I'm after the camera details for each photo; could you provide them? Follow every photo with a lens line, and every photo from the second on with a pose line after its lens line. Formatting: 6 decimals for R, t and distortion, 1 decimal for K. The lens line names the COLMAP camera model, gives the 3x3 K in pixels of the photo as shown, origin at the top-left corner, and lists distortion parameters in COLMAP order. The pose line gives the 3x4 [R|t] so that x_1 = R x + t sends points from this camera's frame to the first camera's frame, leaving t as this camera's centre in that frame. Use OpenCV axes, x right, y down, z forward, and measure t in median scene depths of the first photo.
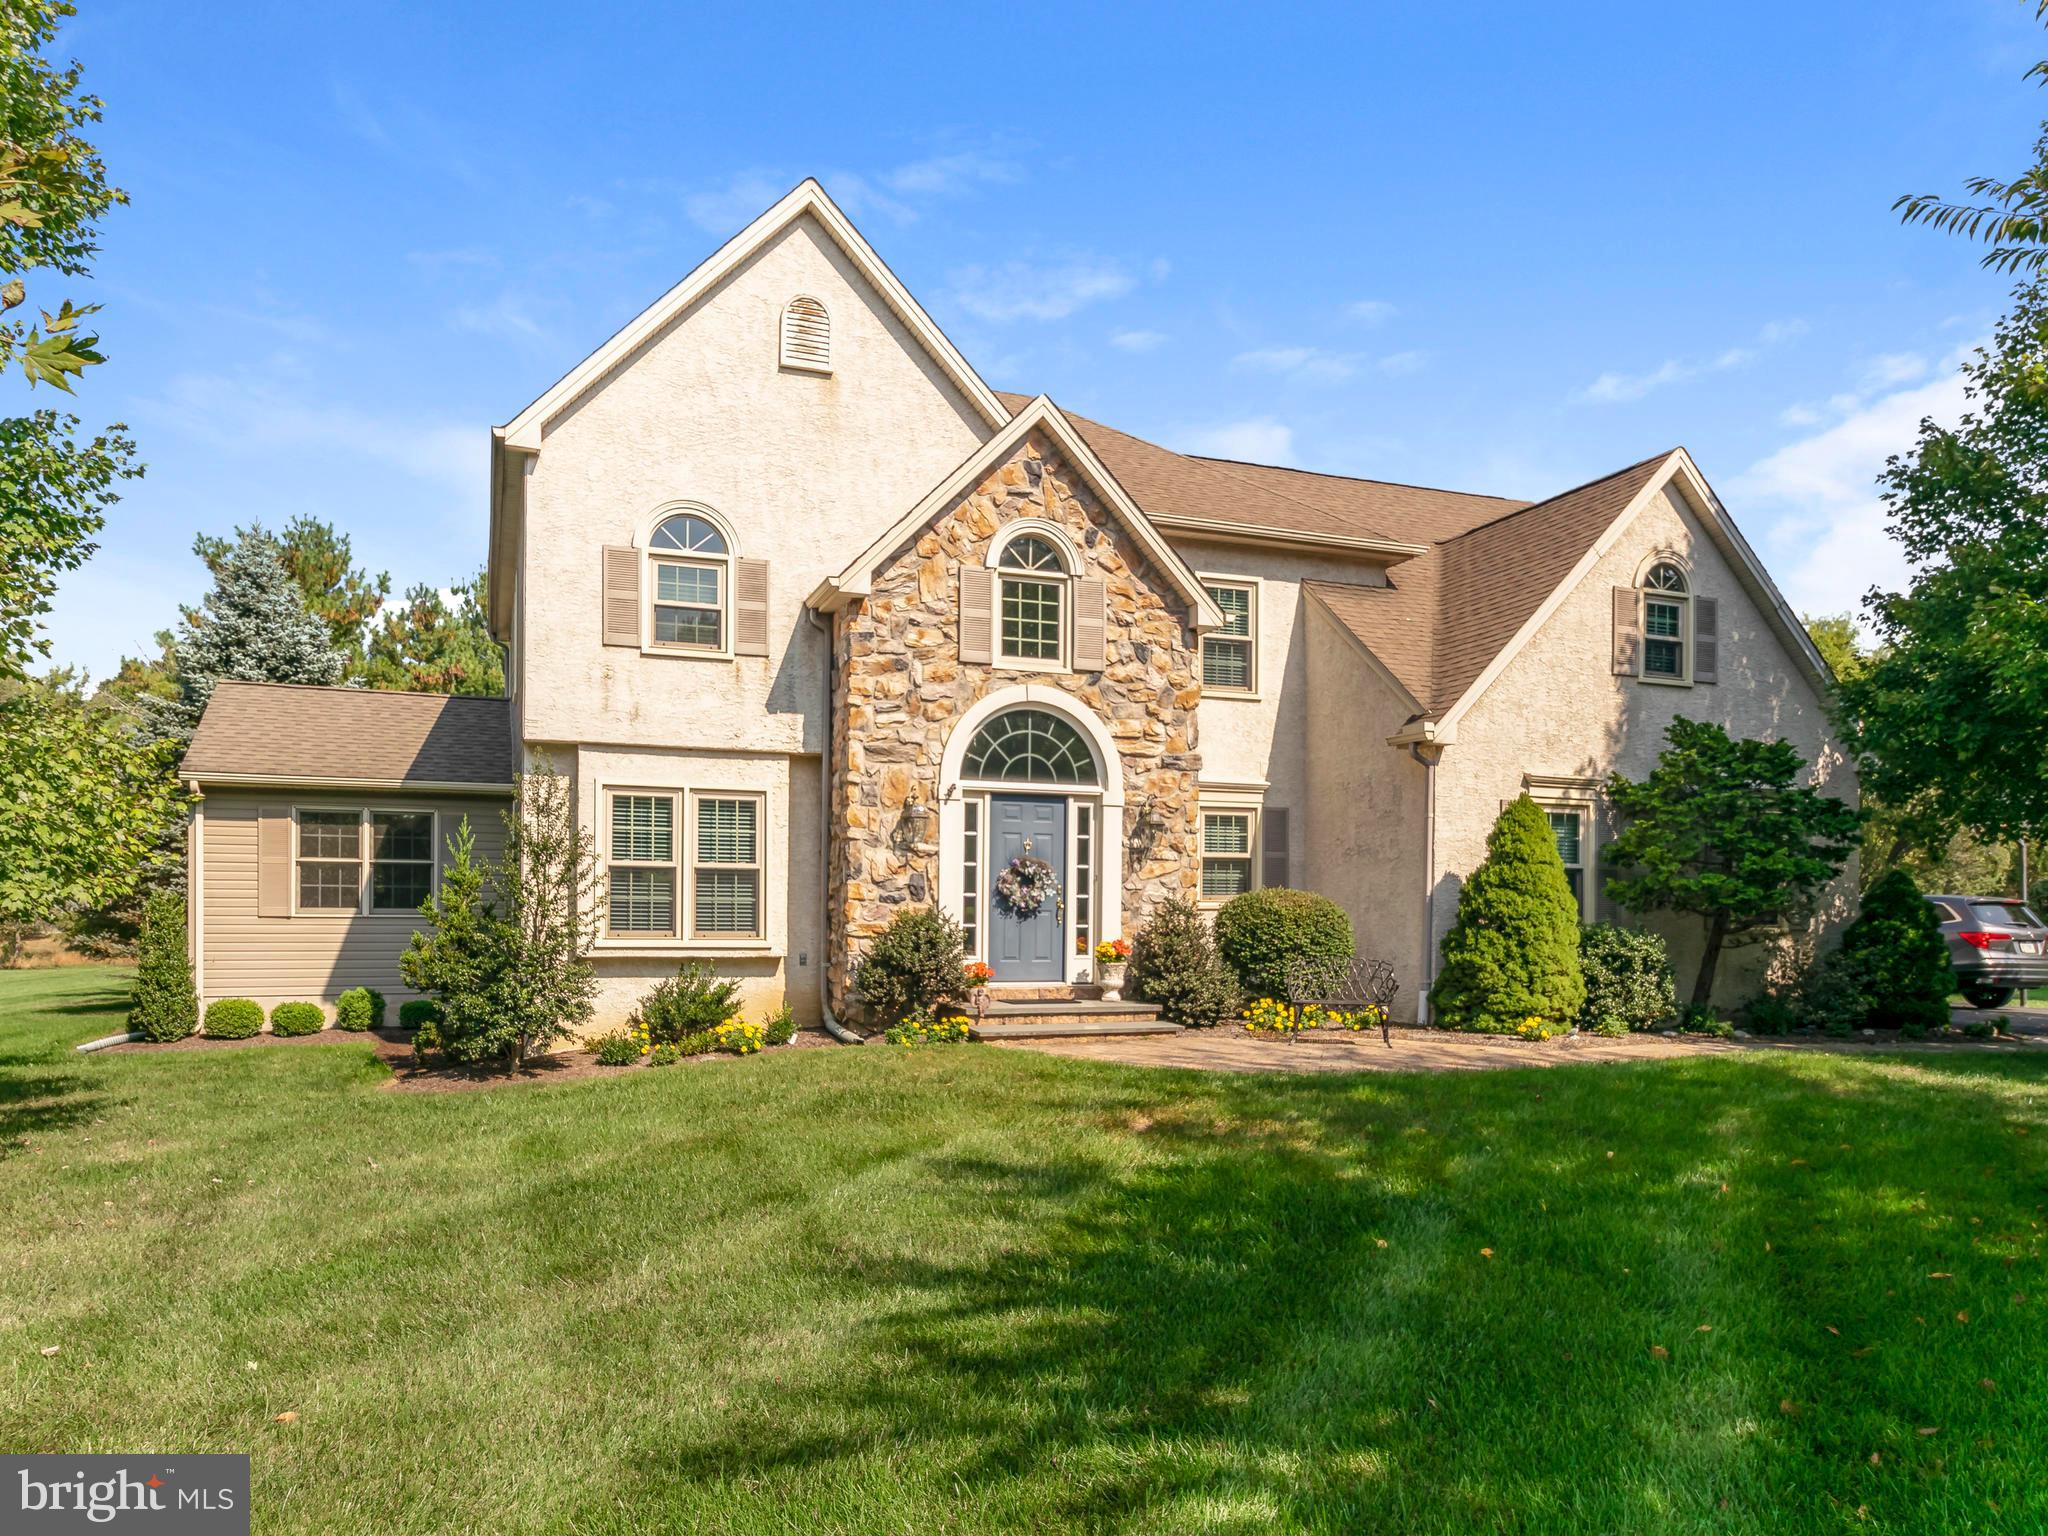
lens RADIAL K [[1146.1, 0, 1023.5], [0, 1146.1, 784.5], [0, 0, 1]] dist [-0.006744, 0.001235]
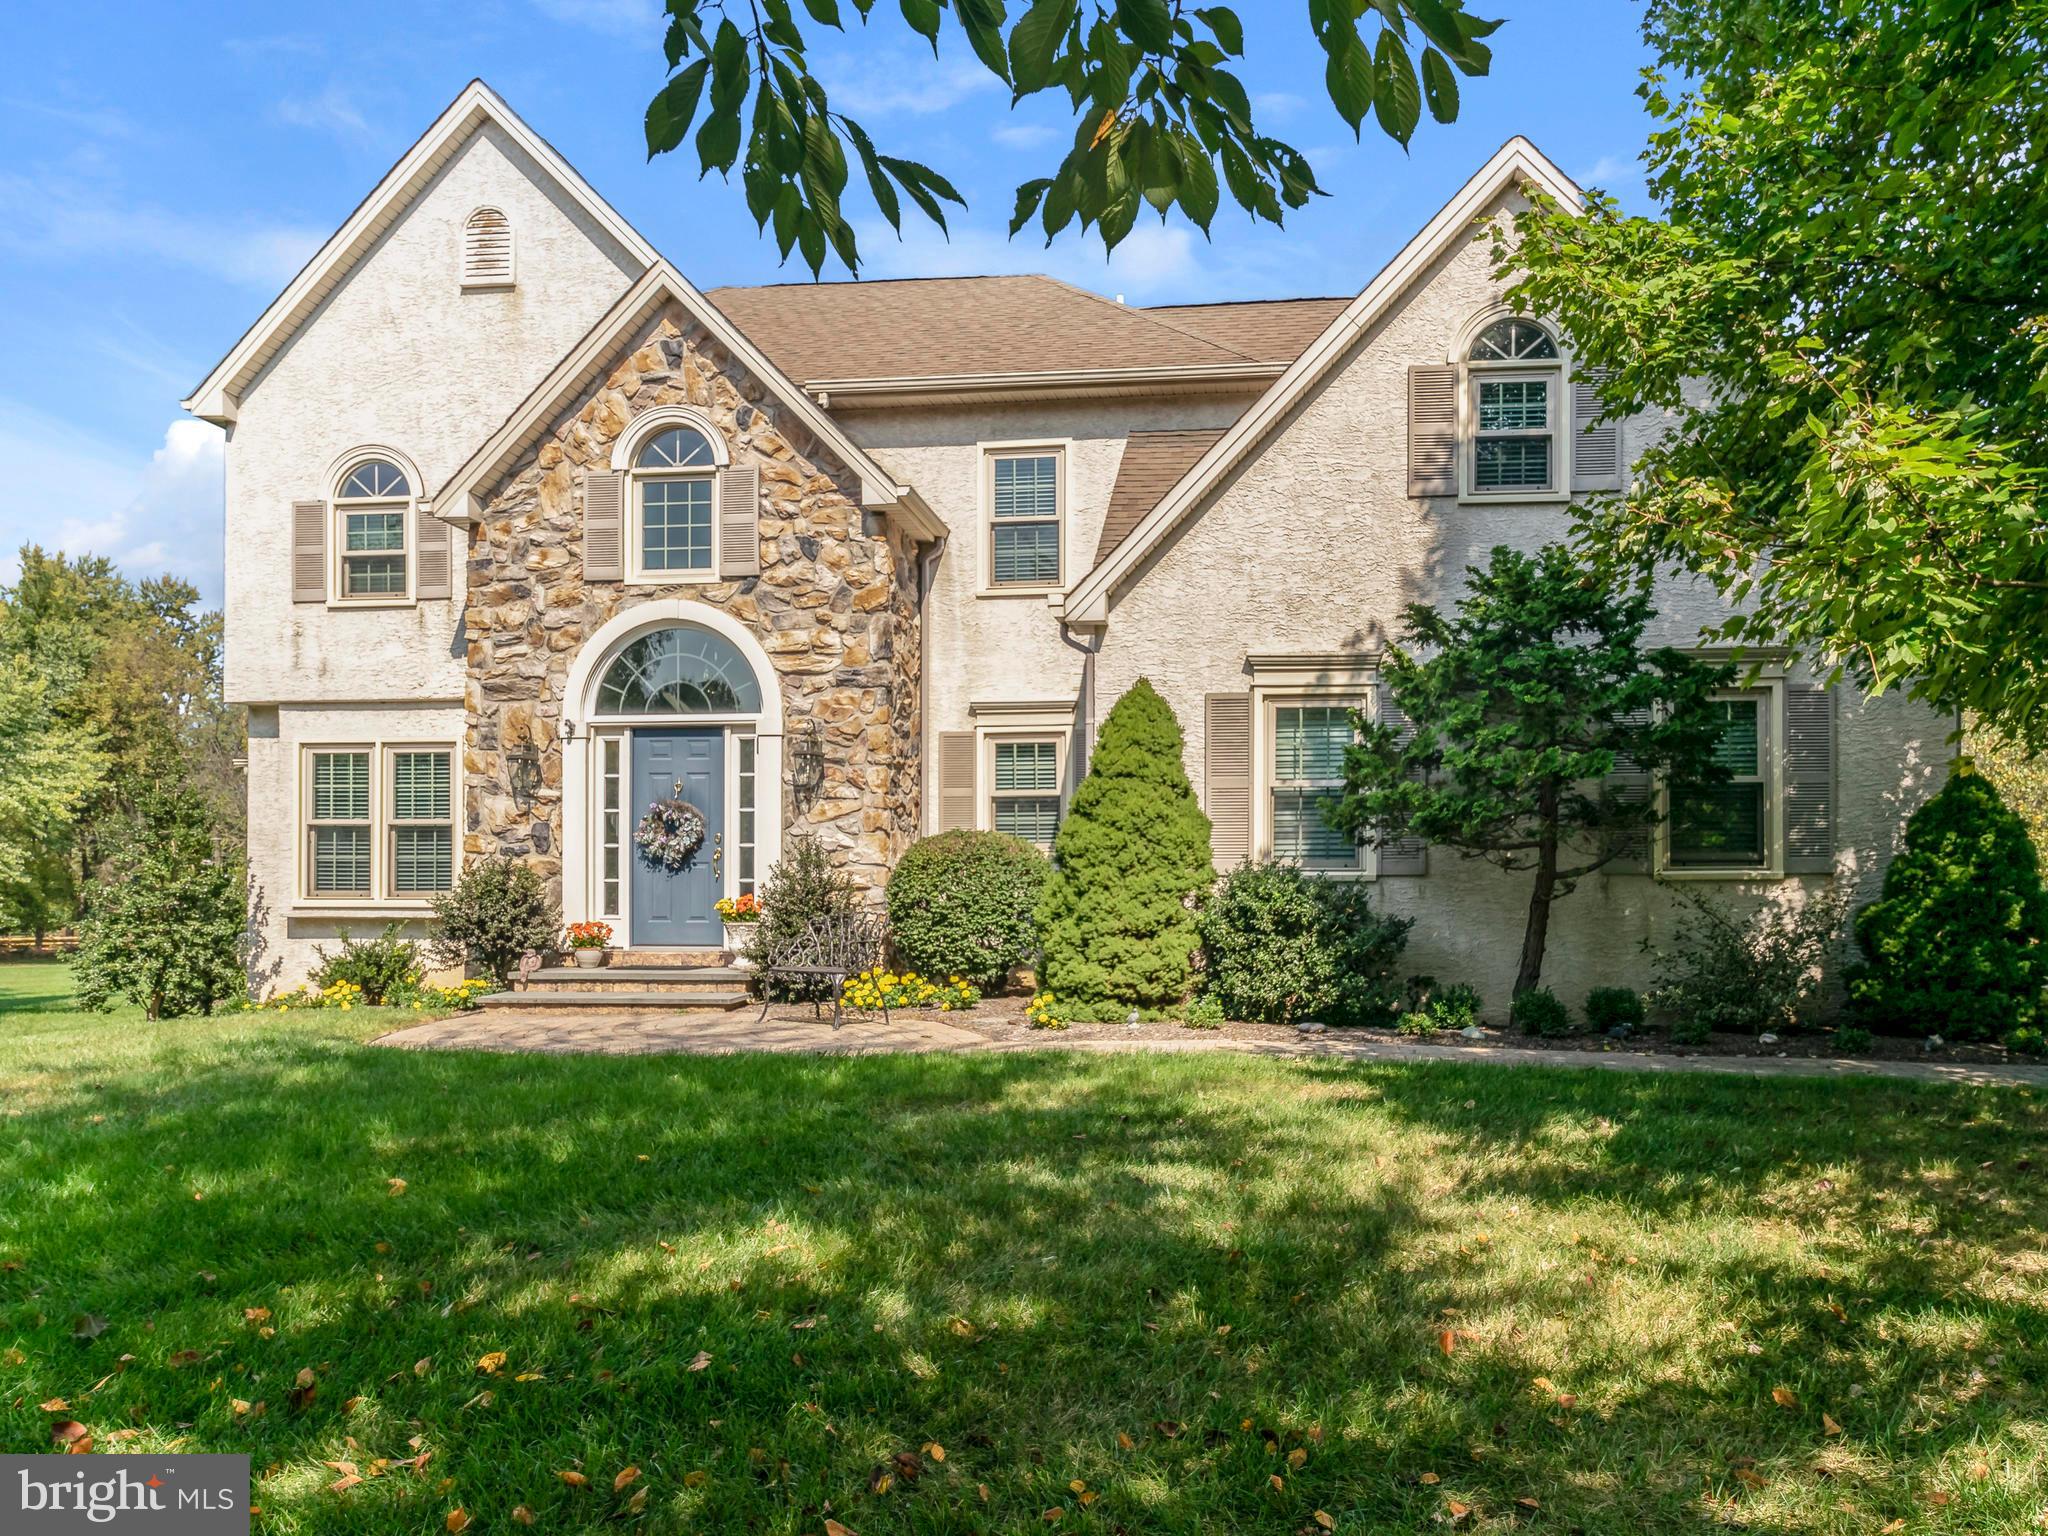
lens RADIAL K [[1241.8, 0, 1024.0], [0, 1241.8, 757.9], [0, 0, 1]] dist [0.007426, -0.001858]
pose [[0.918985, -0.052709, -0.390753, 0.605472], [0.053034, 0.998543, -0.009967, 0.054443], [0.390709, -0.011563, 0.920441, 0.244902]]
